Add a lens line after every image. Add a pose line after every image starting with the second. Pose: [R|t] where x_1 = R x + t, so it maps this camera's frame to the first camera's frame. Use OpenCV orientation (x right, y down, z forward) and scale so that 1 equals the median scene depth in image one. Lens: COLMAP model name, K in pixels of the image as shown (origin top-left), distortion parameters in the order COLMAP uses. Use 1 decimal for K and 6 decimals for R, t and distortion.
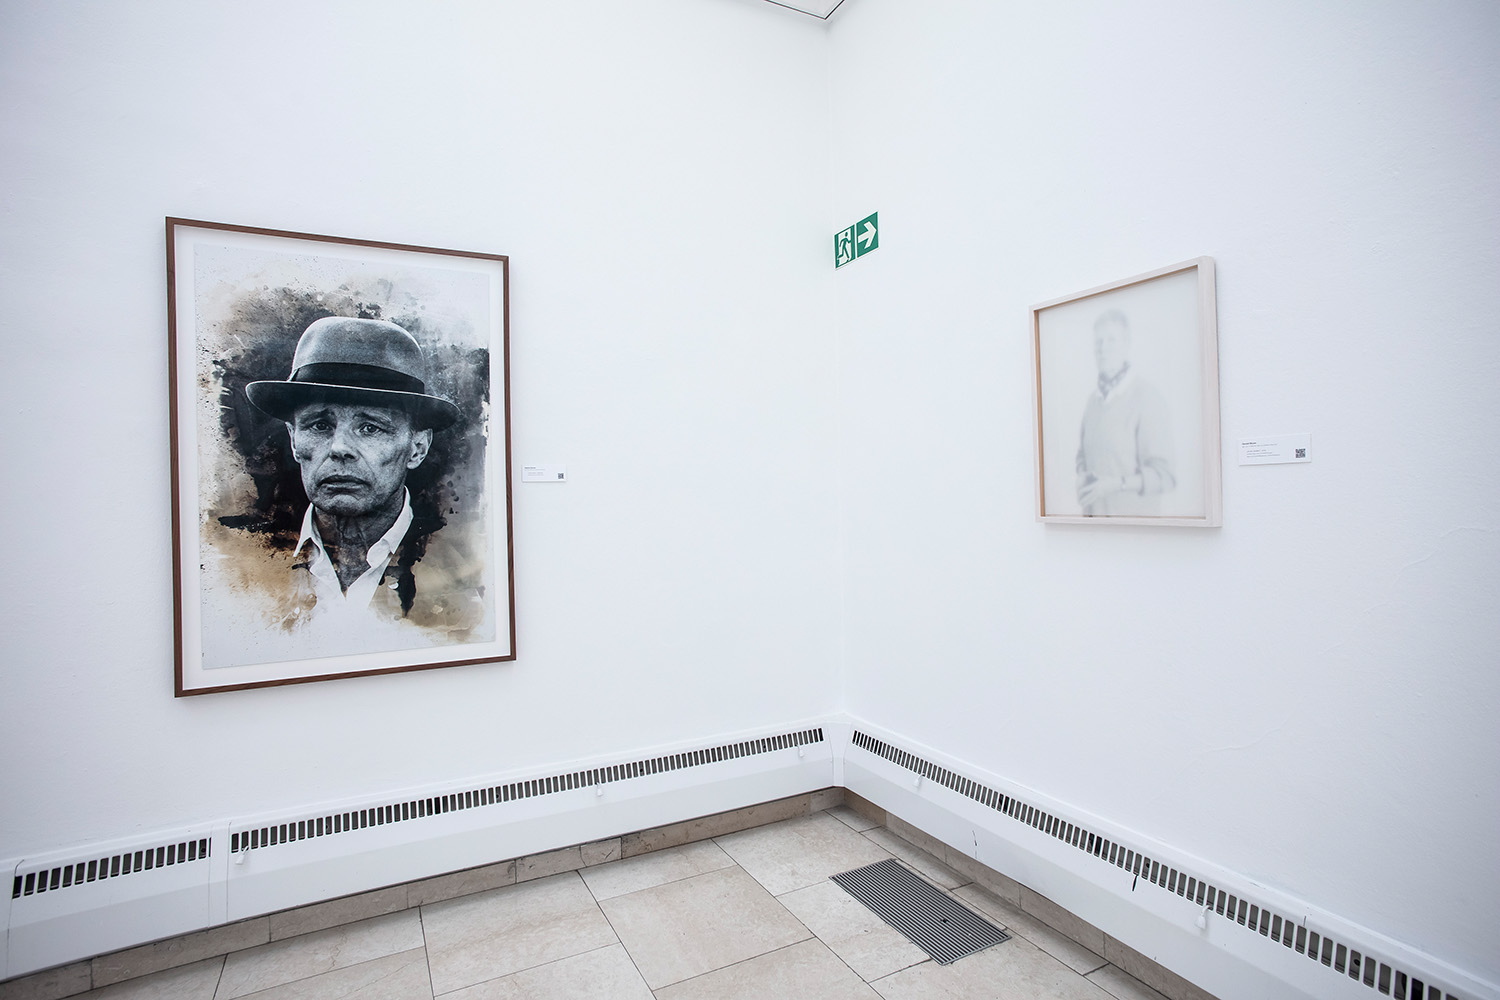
lens RADIAL K [[767.3, 0, 748.8], [0, 767.3, 495.6], [0, 0, 1]] dist [-0.007235, 0.003631]
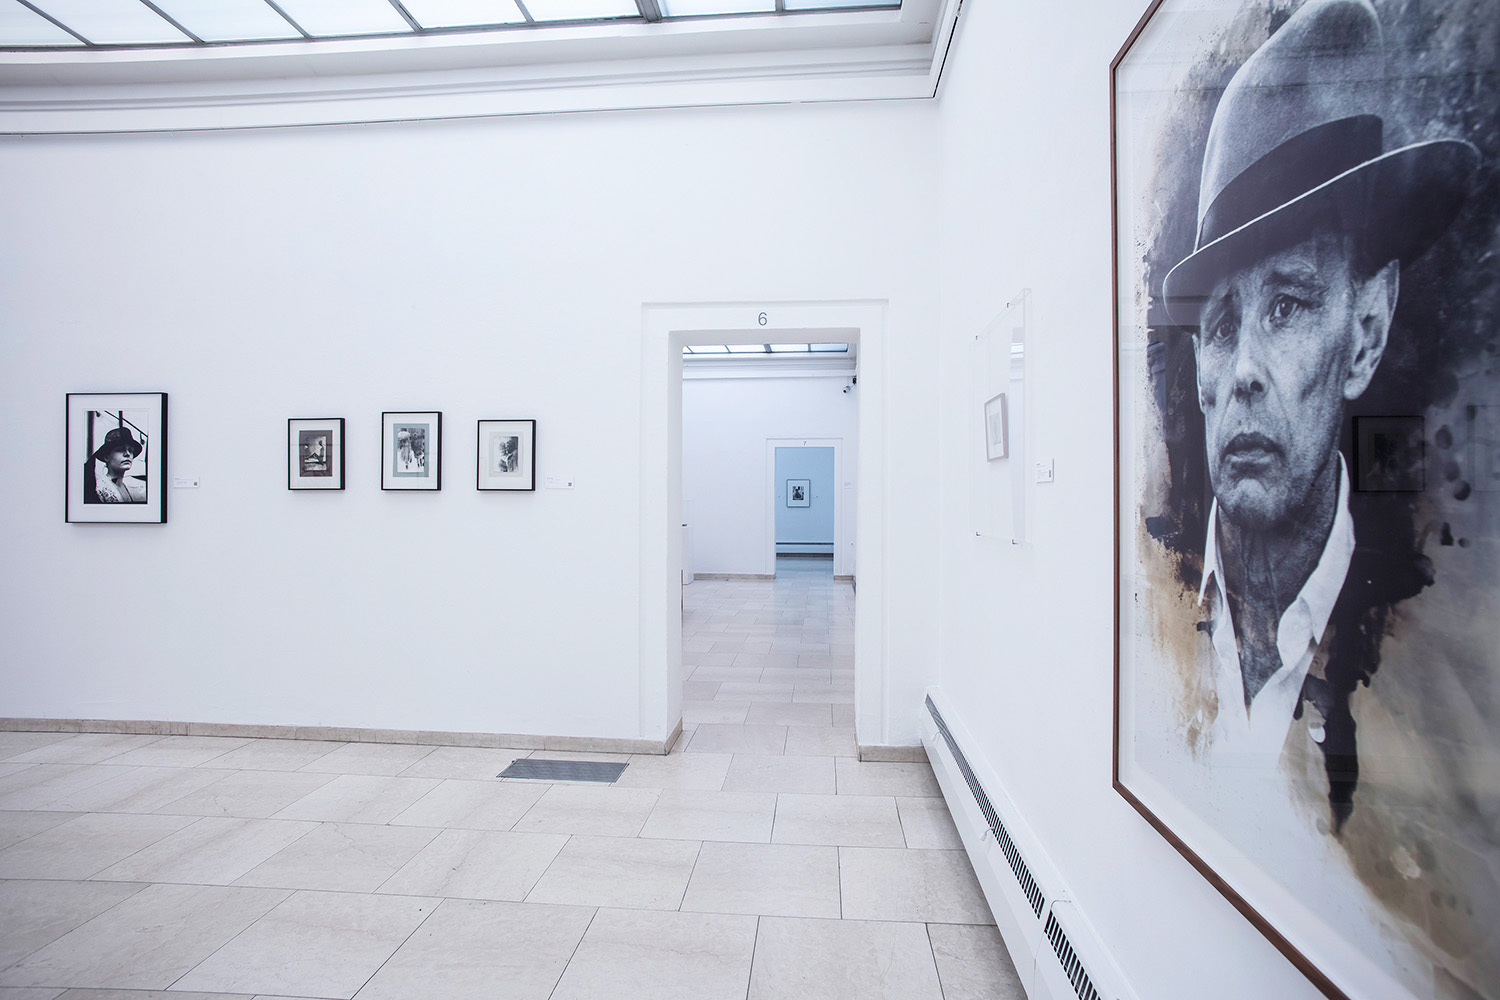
lens RADIAL K [[767.3, 0, 752.0], [0, 767.3, 495.8], [0, 0, 1]] dist [-0.007235, 0.003631]
pose [[-0.545077, 0.013775, -0.838273, -0.022865], [0.003003, 0.999891, 0.014478, 0.001147], [0.838381, 0.005374, -0.545059, 0.976992]]
